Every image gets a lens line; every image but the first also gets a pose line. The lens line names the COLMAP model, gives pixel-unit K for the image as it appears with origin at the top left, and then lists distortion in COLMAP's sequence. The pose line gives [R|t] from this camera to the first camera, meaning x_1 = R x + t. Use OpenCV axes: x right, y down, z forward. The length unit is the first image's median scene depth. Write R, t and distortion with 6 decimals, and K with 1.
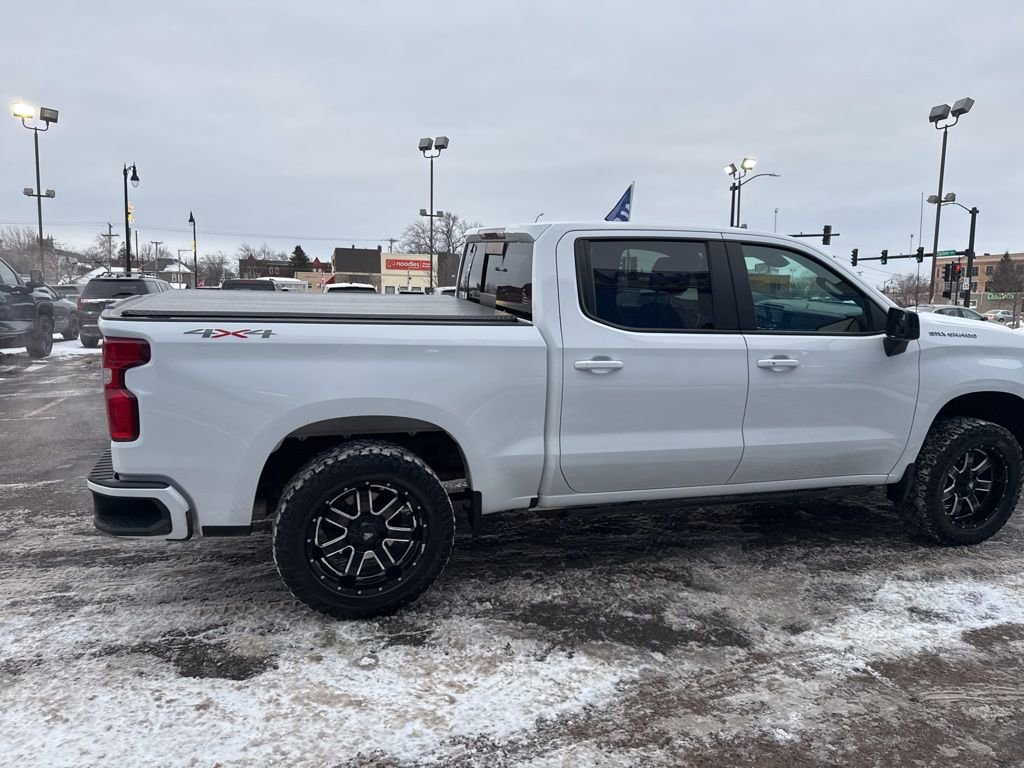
lens RADIAL K [[714.2, 0, 514.1], [0, 714.2, 384.2], [0, 0, 1]] dist [0.045986, -0.054084]
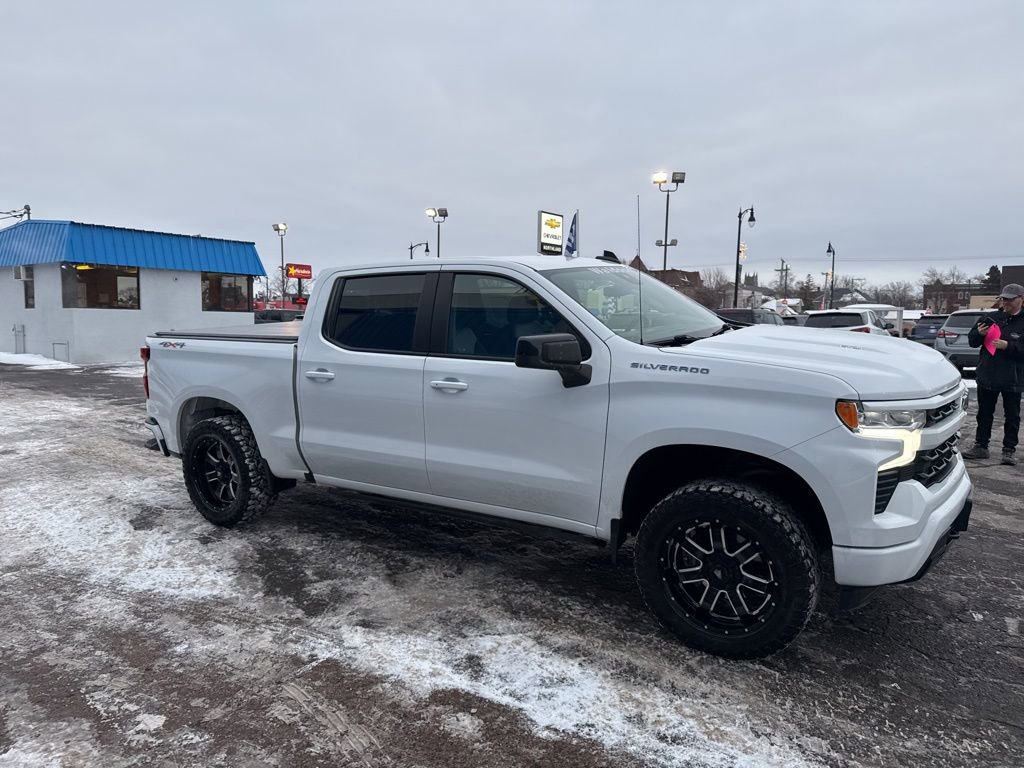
lens RADIAL K [[717.3, 0, 516.4], [0, 717.3, 378.9], [0, 0, 1]] dist [0.027935, -0.028499]
pose [[0.626023, 0.053265, -0.777984, 1.360768], [-0.089775, 0.995954, -0.004050, -0.046701], [0.774620, 0.072379, 0.628272, 0.463438]]
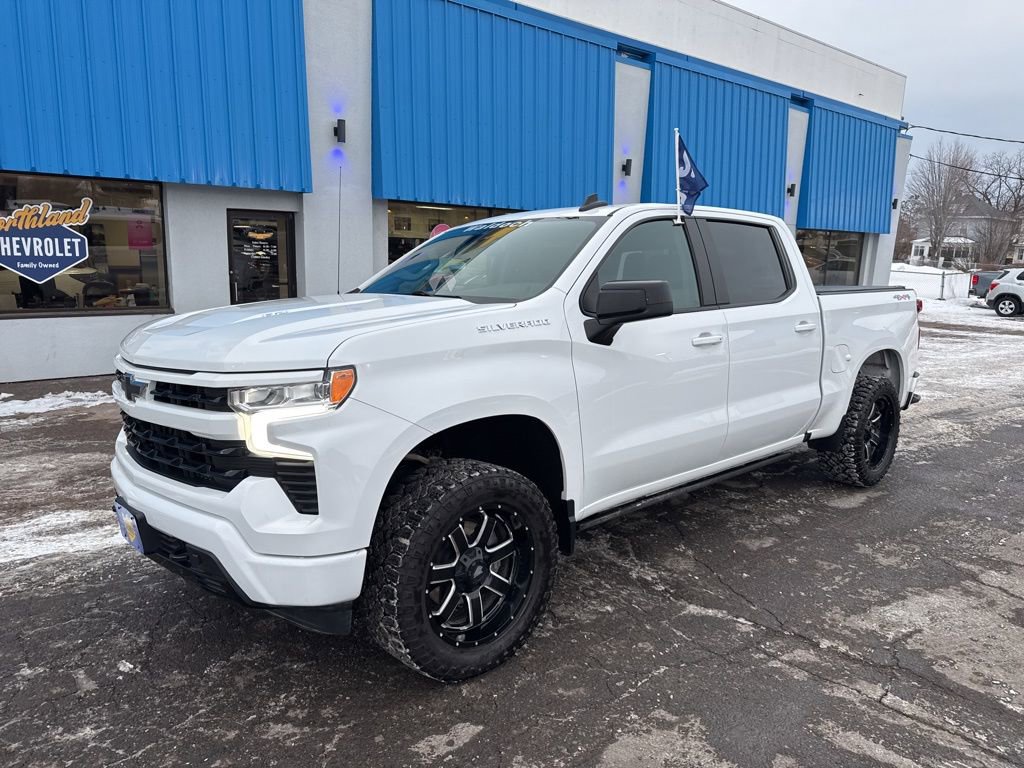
lens RADIAL K [[717.3, 0, 516.4], [0, 717.3, 378.9], [0, 0, 1]] dist [0.027935, -0.028499]
pose [[-0.910263, 0.030981, -0.412869, 0.914616], [-0.095246, 0.954782, 0.281637, -0.347626], [0.402925, 0.295688, -0.866152, 2.423631]]
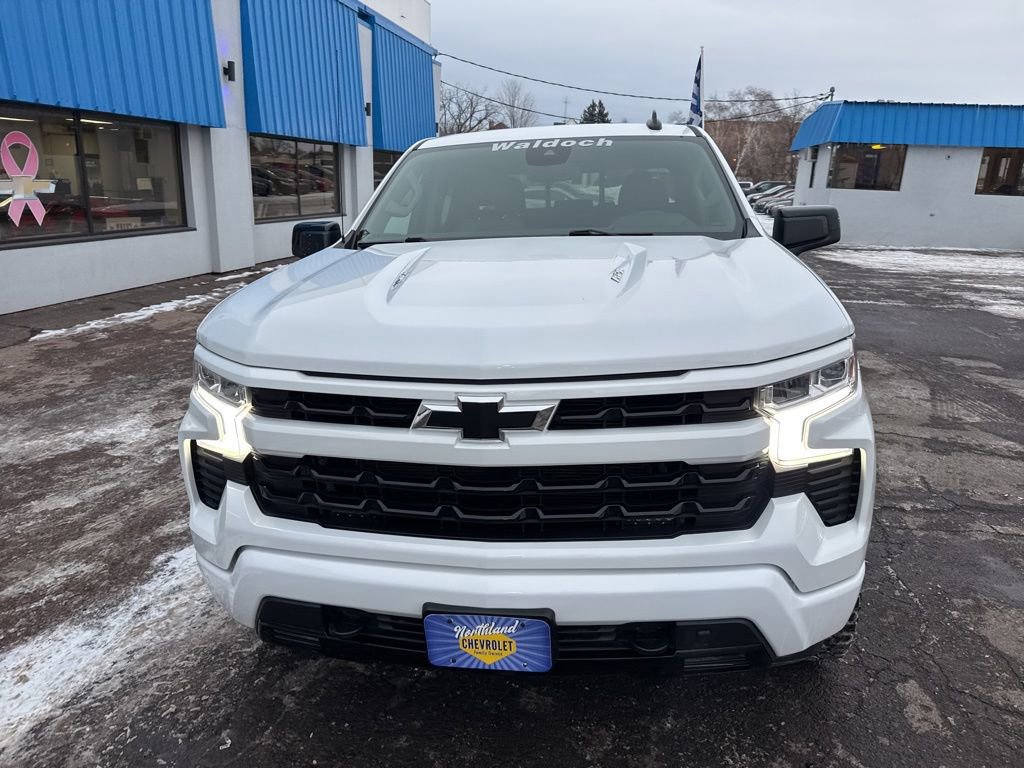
lens RADIAL K [[717.3, 0, 516.4], [0, 717.3, 378.9], [0, 0, 1]] dist [0.027935, -0.028499]
pose [[-0.440362, 0.209131, -0.873124, 1.358962], [-0.143557, 0.943580, 0.298410, -0.243165], [0.886269, 0.256752, -0.385494, 1.770657]]
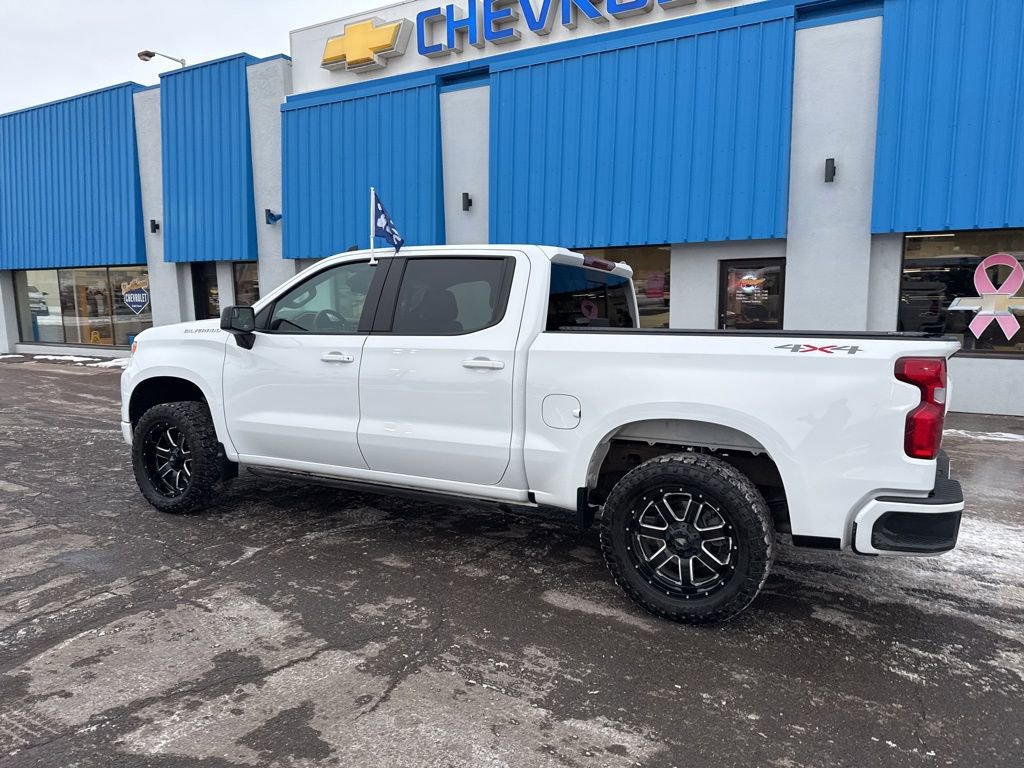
lens RADIAL K [[713.6, 0, 516.2], [0, 713.6, 385.1], [0, 0, 1]] dist [0.044118, -0.049554]
pose [[-0.693277, -0.106399, 0.712774, -0.893791], [0.086059, 0.969742, 0.228463, -0.348779], [-0.715515, 0.219728, -0.663143, 2.234580]]
